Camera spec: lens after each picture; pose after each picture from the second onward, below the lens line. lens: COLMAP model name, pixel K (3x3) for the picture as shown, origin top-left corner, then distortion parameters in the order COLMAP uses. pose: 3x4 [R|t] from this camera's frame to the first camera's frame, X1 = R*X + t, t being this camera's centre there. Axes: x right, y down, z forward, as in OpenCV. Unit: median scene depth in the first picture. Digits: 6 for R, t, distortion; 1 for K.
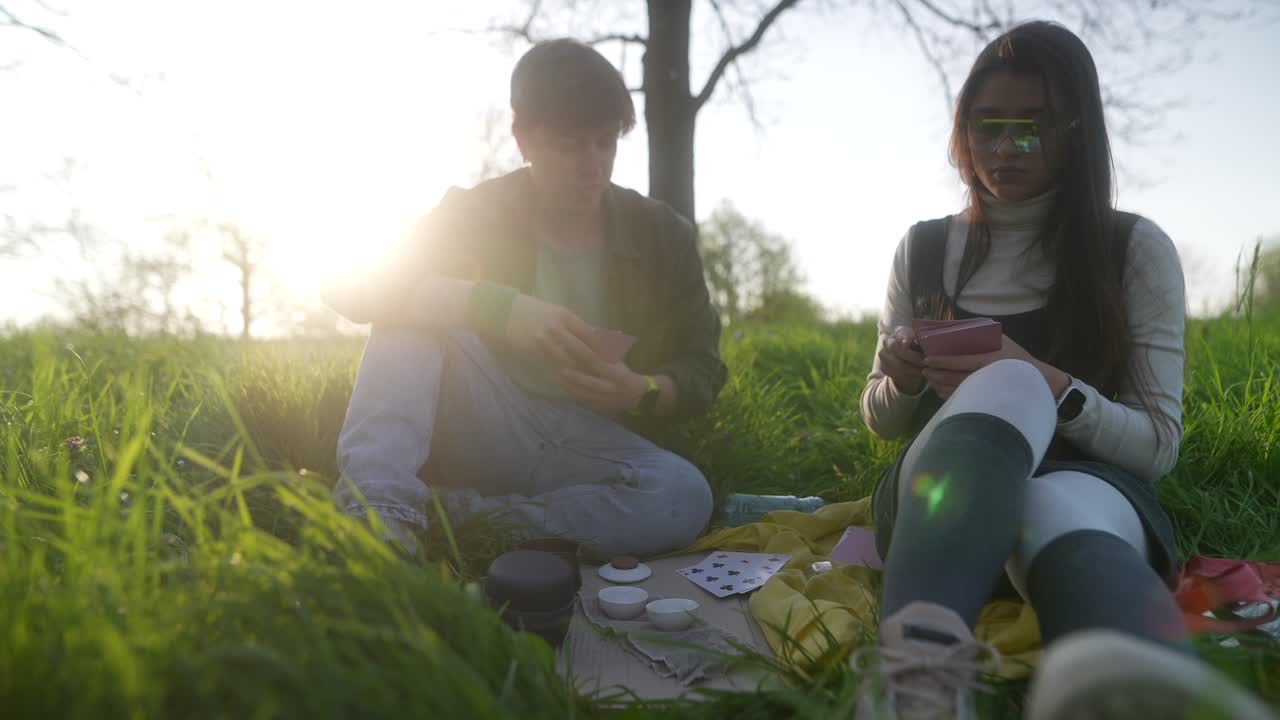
lens RADIAL K [[933.3, 0, 643.5], [0, 933.3, 329.1], [0, 0, 1]] dist [0.003429, 0.000807]
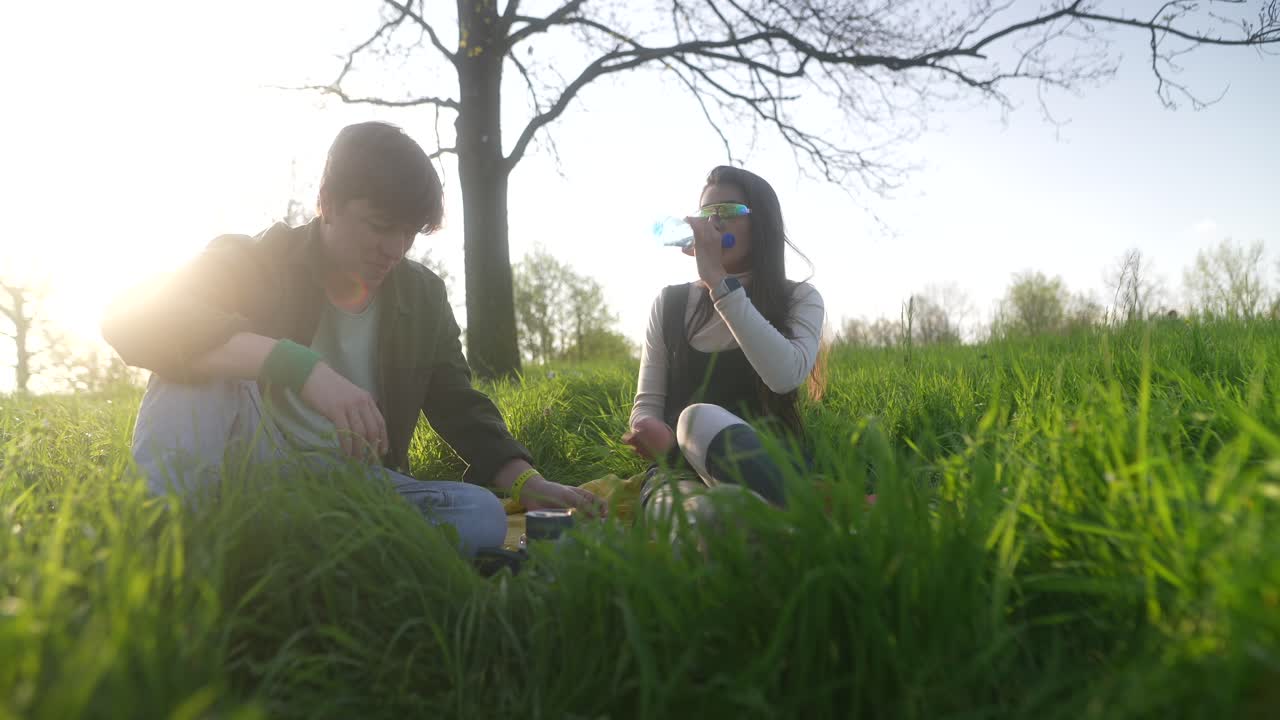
lens RADIAL K [[959.3, 0, 640.0], [0, 959.3, 360.0], [0, 0, 1]] dist [0.030538, -0.036355]
pose [[0.981505, -0.030276, 0.189025, -0.010126], [0.031992, 0.999470, -0.006032, -0.000506], [-0.188742, 0.011968, 0.981954, -0.120446]]
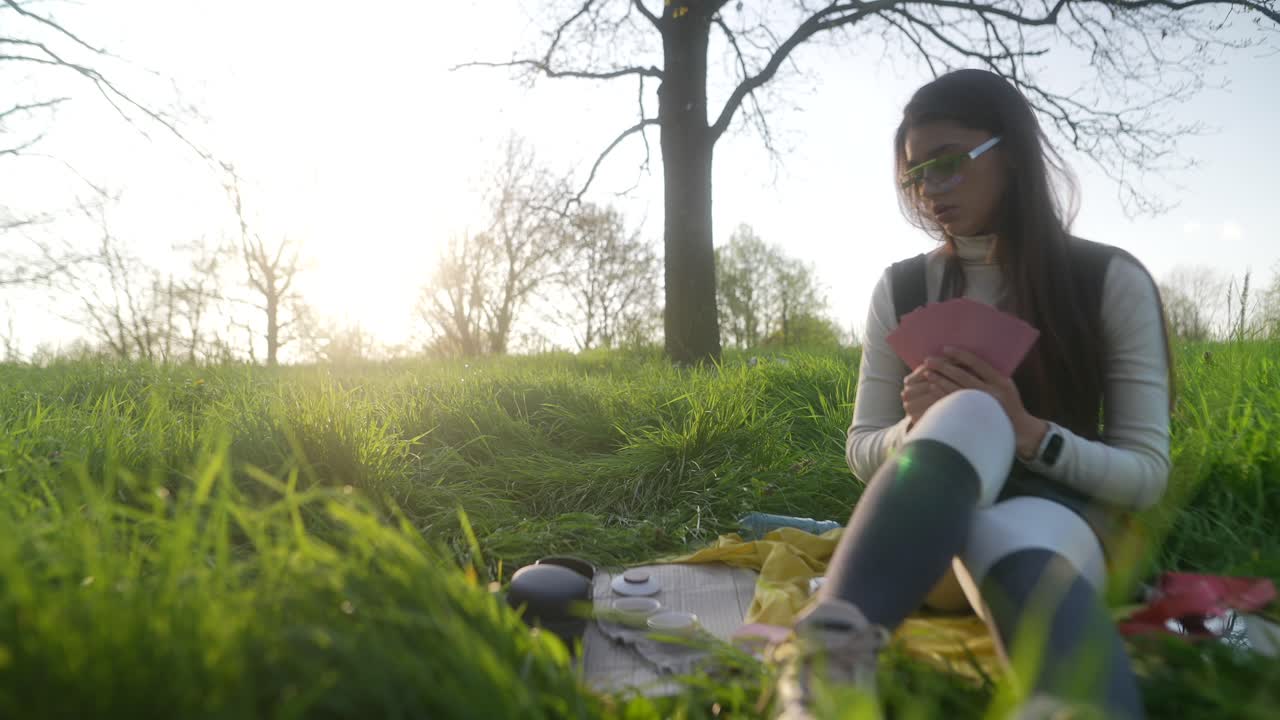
lens RADIAL K [[933.3, 0, 643.5], [0, 933.3, 329.1], [0, 0, 1]] dist [0.003429, 0.000807]
pose [[0.999754, -0.002776, -0.021999, 0.002814], [0.002206, 0.999663, -0.025867, -0.001413], [0.022063, 0.025812, 0.999423, -0.016113]]
